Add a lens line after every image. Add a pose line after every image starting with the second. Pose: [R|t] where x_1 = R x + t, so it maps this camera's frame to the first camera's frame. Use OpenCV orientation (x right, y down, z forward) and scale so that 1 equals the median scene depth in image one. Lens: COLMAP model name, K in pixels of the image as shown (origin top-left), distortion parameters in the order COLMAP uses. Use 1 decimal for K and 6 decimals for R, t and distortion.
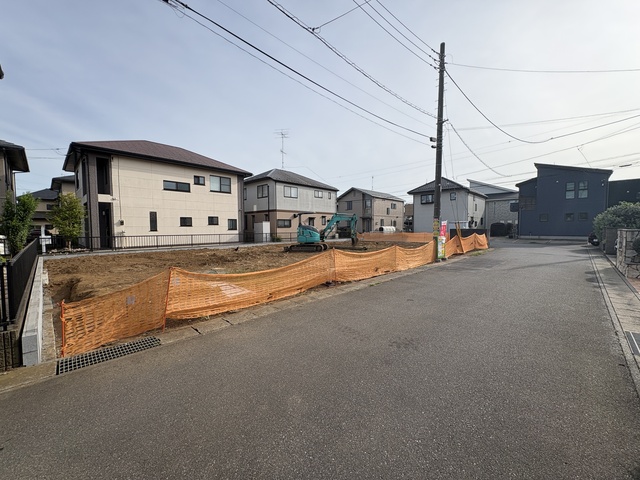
lens RADIAL K [[255.6, 0, 320.5], [0, 255.6, 239.5], [0, 0, 1]] dist [0.001876, -0.000440]
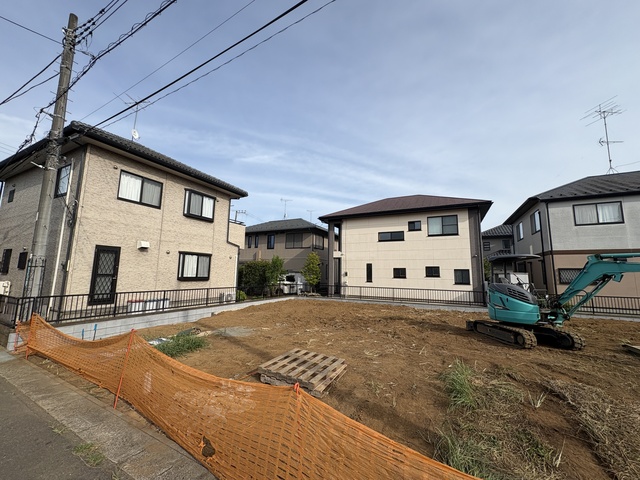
lens RADIAL K [[255.6, 0, 319.8], [0, 255.6, 239.7], [0, 0, 1]] dist [0.001876, -0.000440]
pose [[0.277488, -0.116315, -0.953662, 0.252894], [-0.061790, 0.988428, -0.138534, -0.039099], [0.958740, 0.097368, 0.267090, 0.425462]]
